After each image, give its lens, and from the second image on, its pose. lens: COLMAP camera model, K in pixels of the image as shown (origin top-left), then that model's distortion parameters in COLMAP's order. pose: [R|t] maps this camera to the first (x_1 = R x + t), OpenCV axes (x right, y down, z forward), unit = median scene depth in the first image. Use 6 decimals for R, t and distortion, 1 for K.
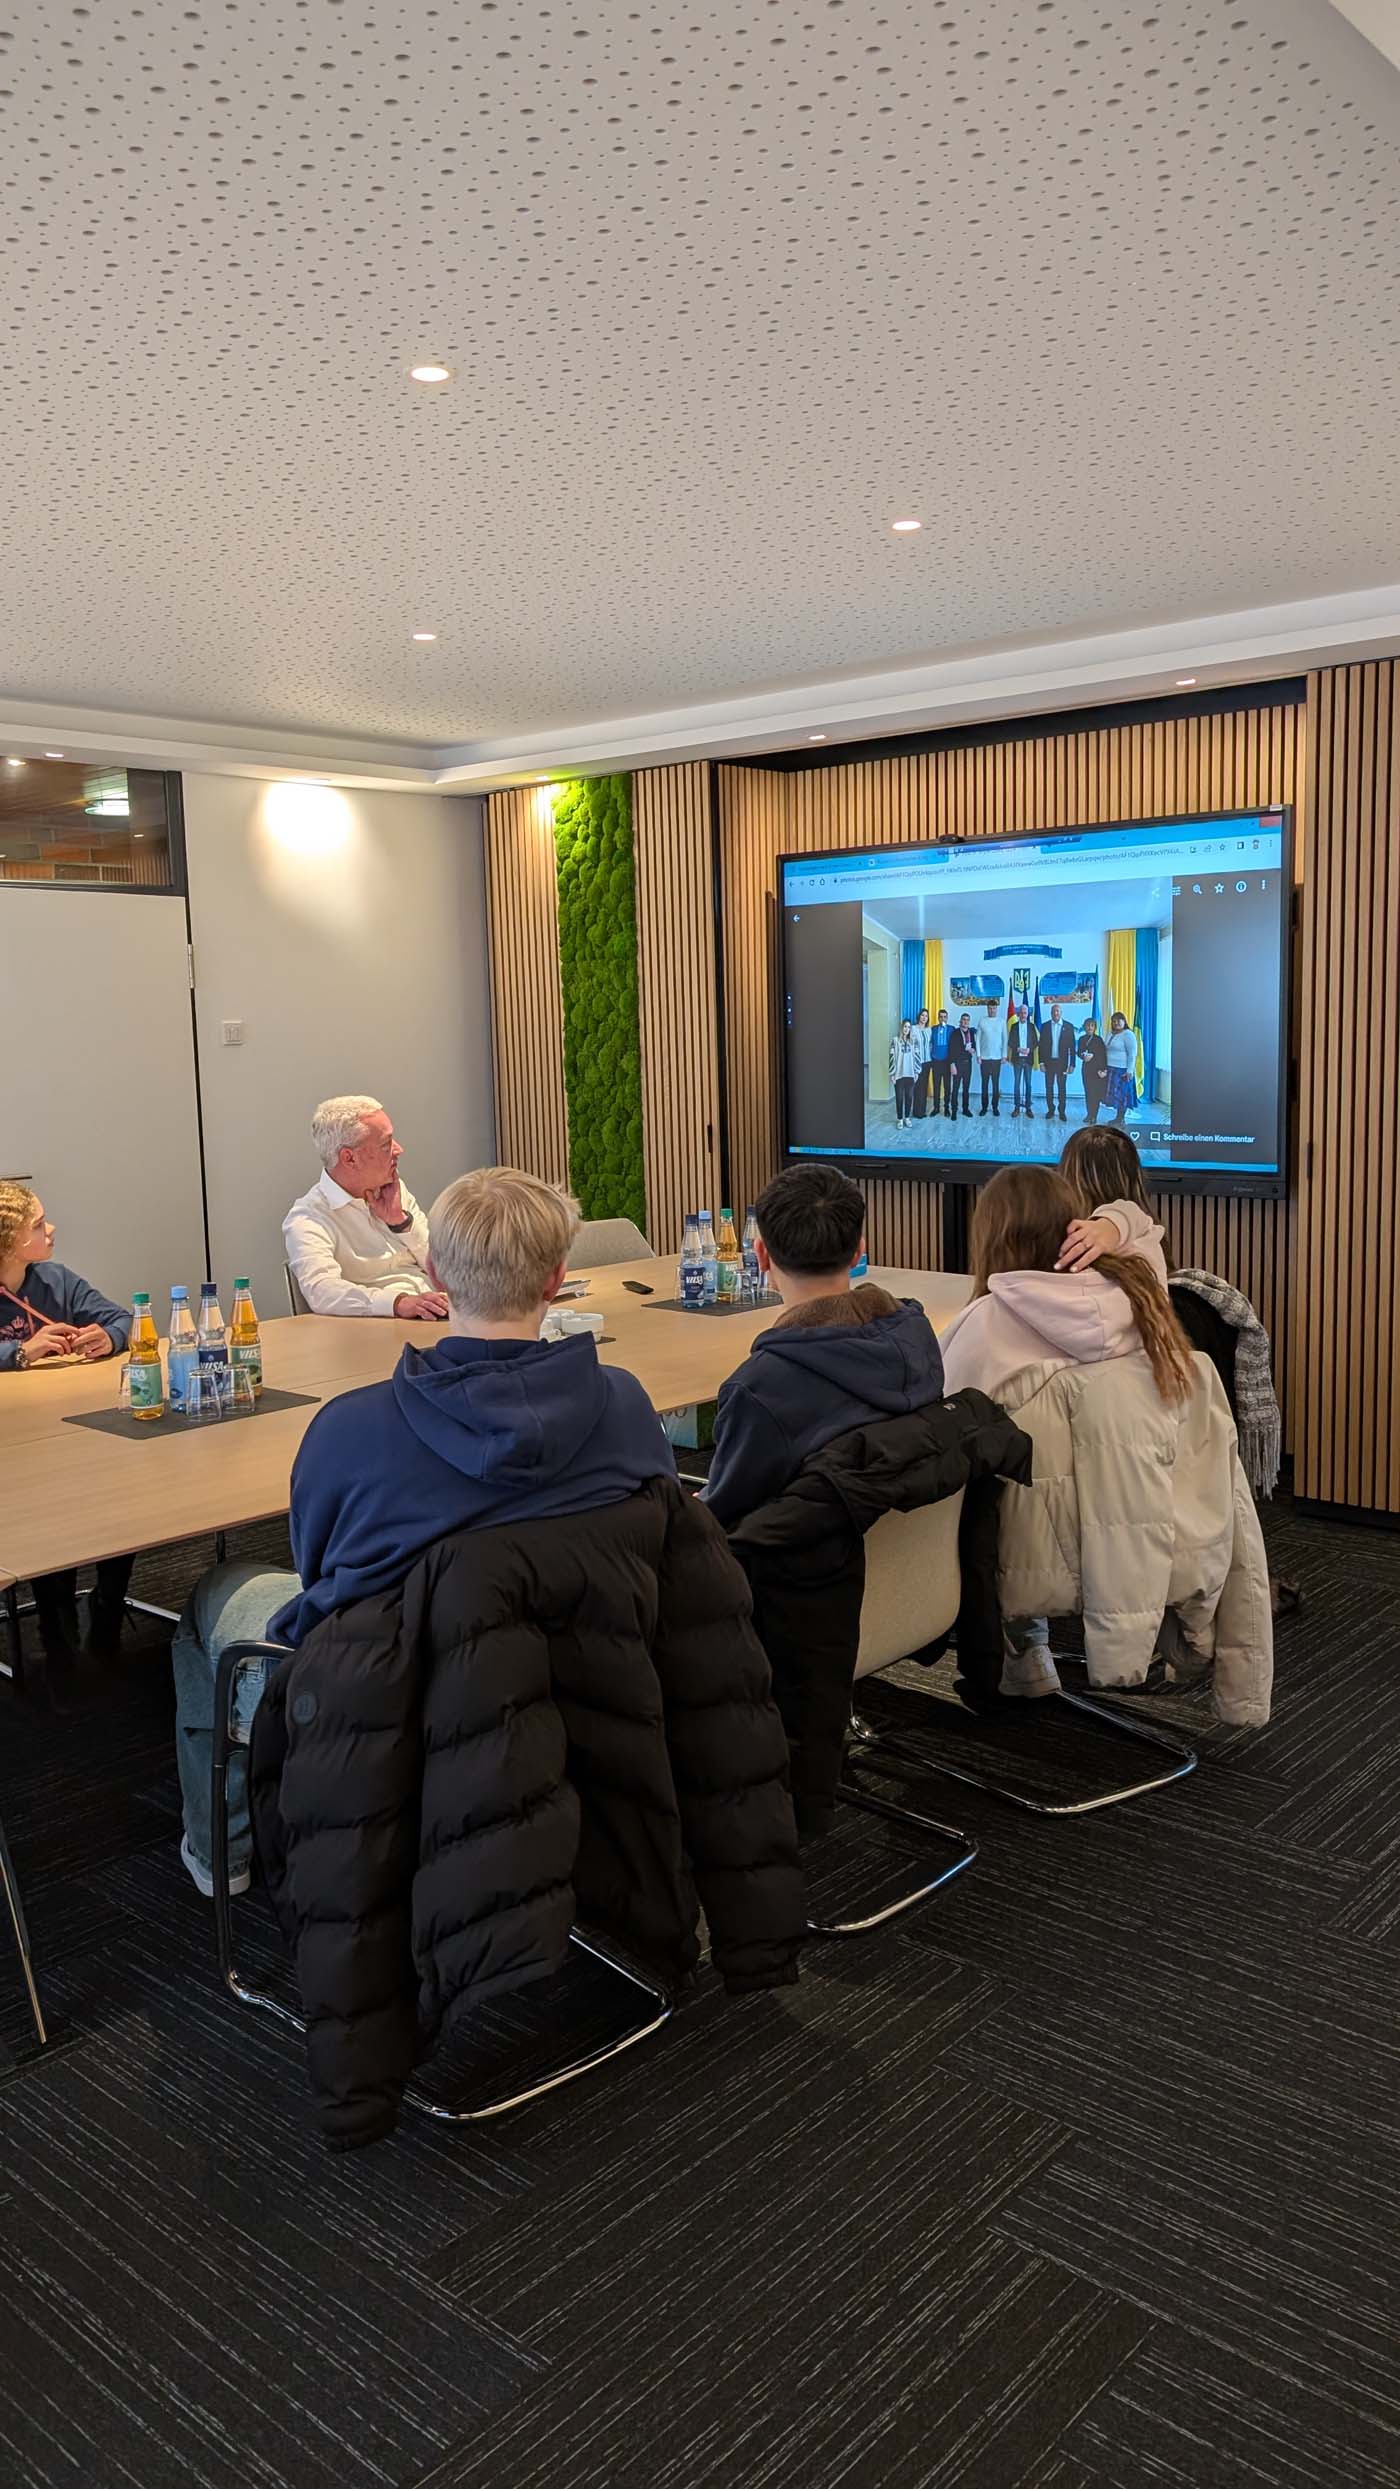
lens RADIAL K [[1830.6, 0, 708.0], [0, 1830.6, 1233.1], [0, 0, 1]] dist [0.037620, -0.043870]
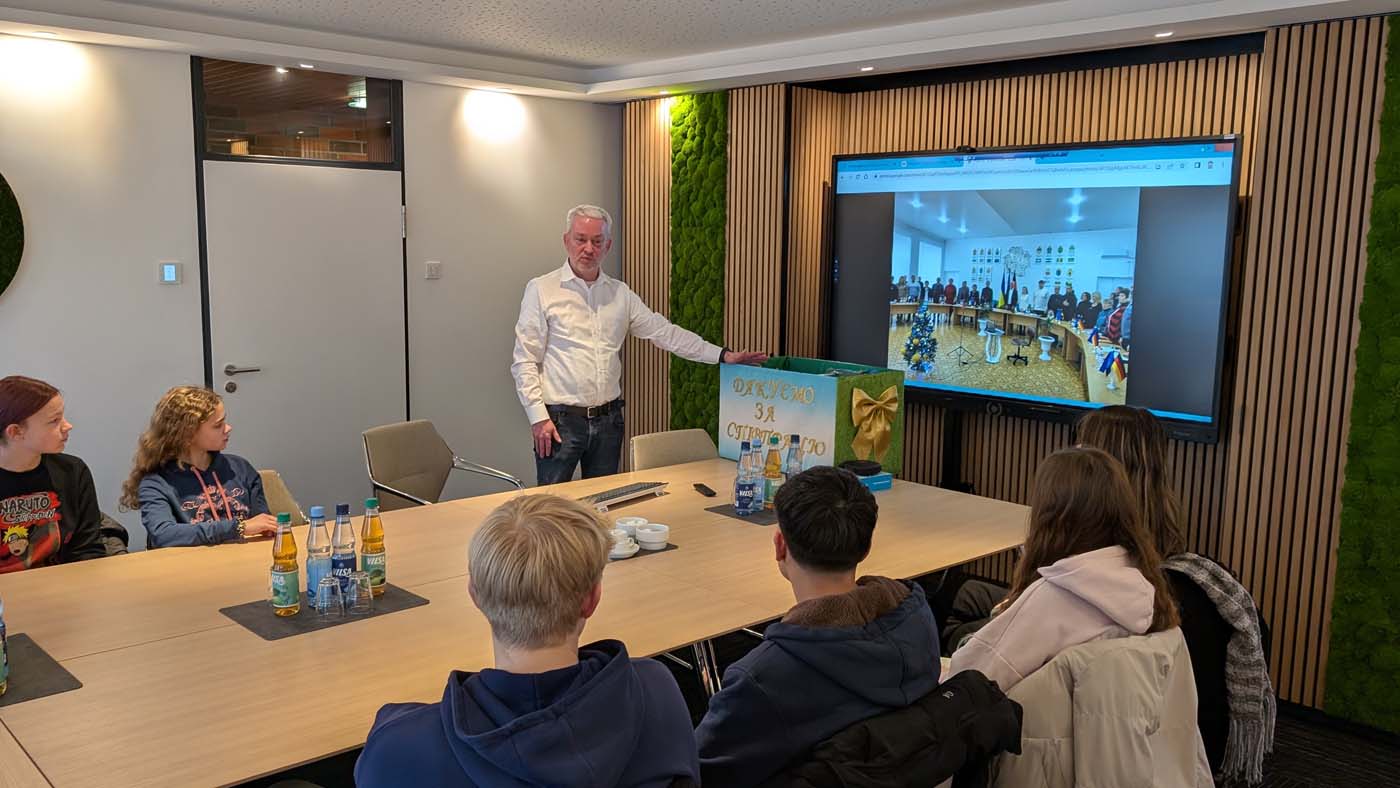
lens RADIAL K [[1166.4, 0, 689.6], [0, 1166.4, 399.5], [0, 0, 1]] dist [0.040962, -0.051942]
pose [[0.995523, 0.051589, -0.079195, 0.011285], [-0.050051, 0.998520, 0.021284, -0.043516], [0.080175, -0.017225, 0.996632, 0.143615]]
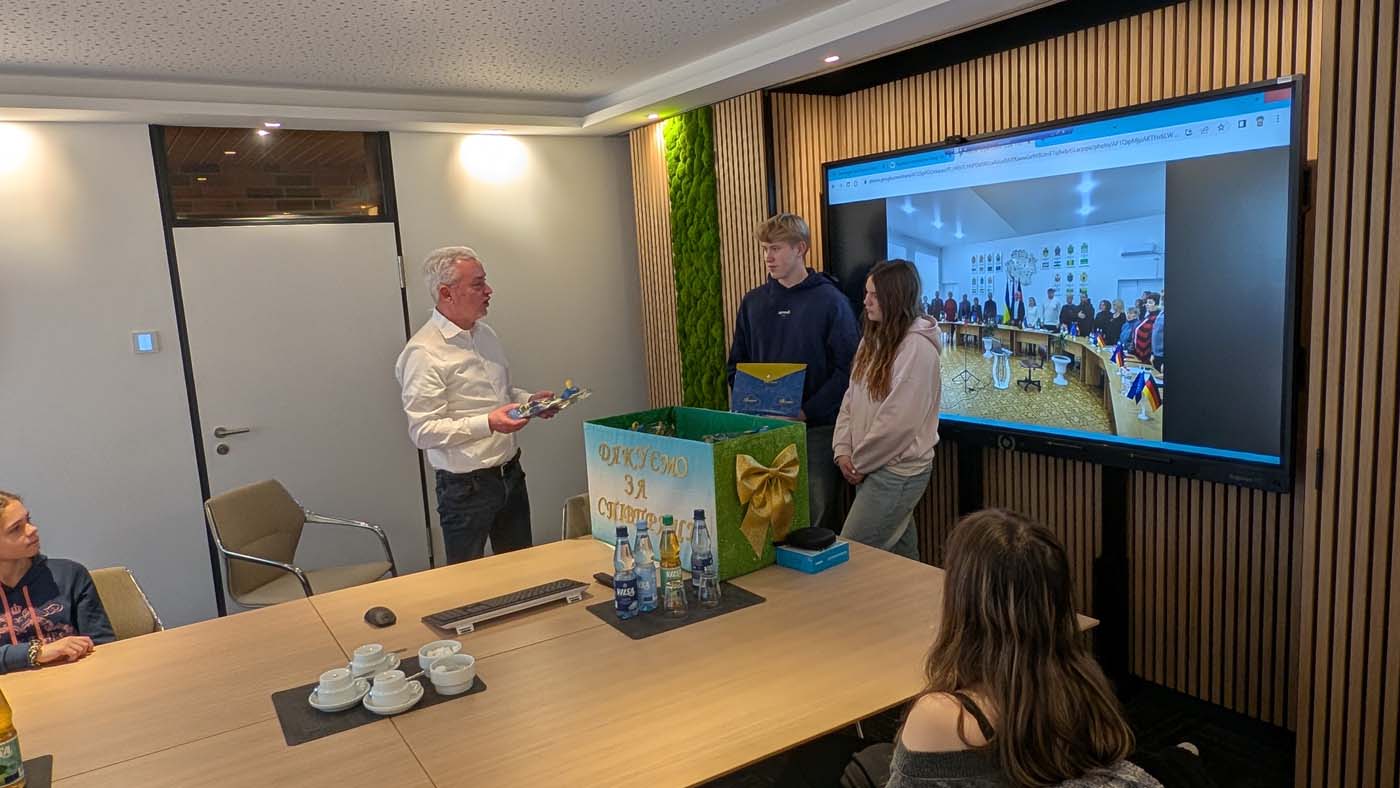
lens RADIAL K [[936.8, 0, 680.2], [0, 936.8, 397.7], [0, 0, 1]] dist [0.019317, 0.001709]
pose [[0.961203, 0.004302, -0.275810, 0.130158], [0.005806, 0.999341, 0.035821, -0.078998], [0.275783, -0.036033, 0.960544, 0.397012]]
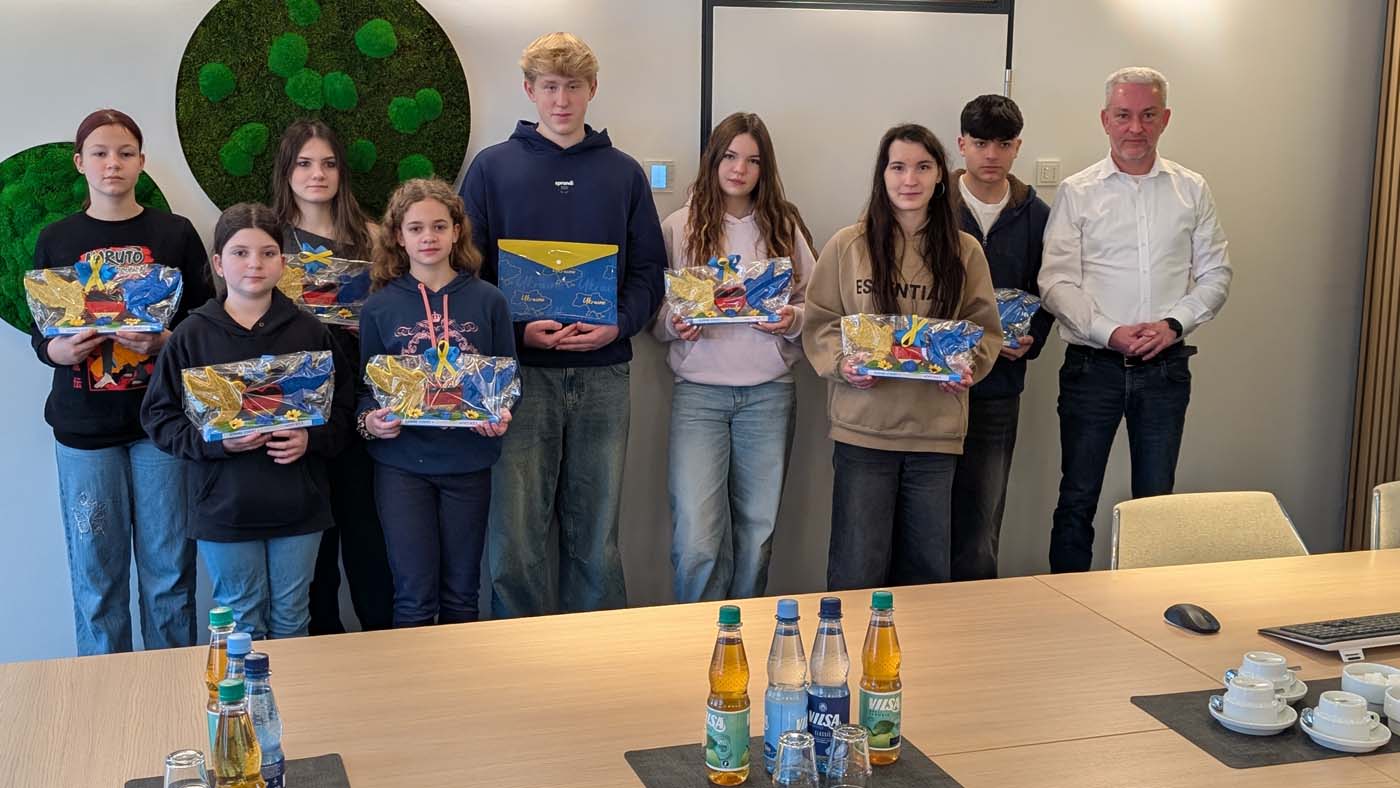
lens RADIAL K [[1660.7, 0, 700.3], [0, 1660.7, 383.9], [0, 0, 1]] dist [0.047519, 0.000000]
pose [[0.866811, 0.117105, -0.484690, -0.010344], [-0.091477, 0.992880, 0.076292, -0.060340], [0.490173, -0.021793, 0.871352, 0.257239]]
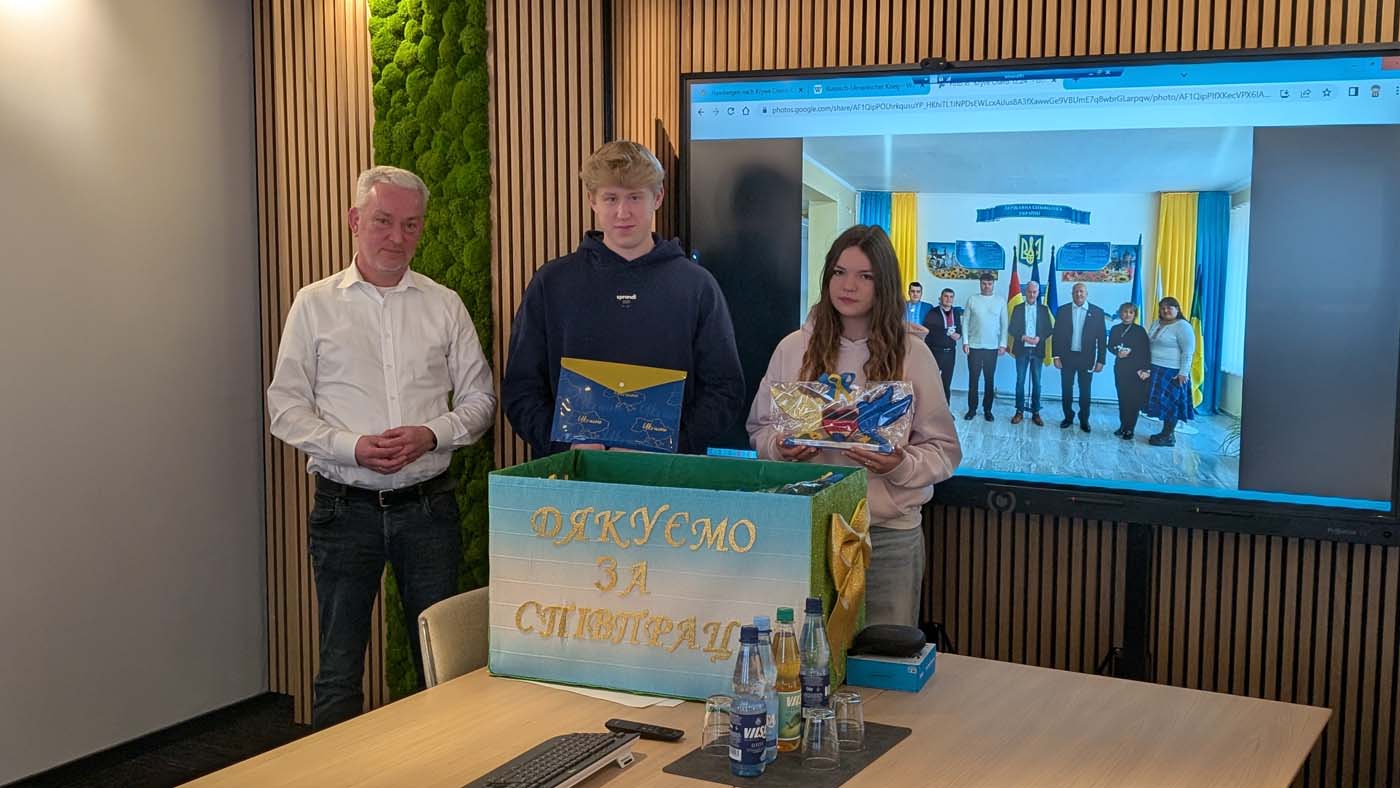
lens RADIAL K [[1640.0, 0, 713.7], [0, 1640.0, 397.9], [0, 0, 1]] dist [0.068102, 0.000000]
pose [[0.971153, 0.003756, 0.238426, -0.123690], [-0.000740, 0.999919, -0.012737, -0.064849], [-0.238454, 0.012193, 0.971077, 0.348533]]
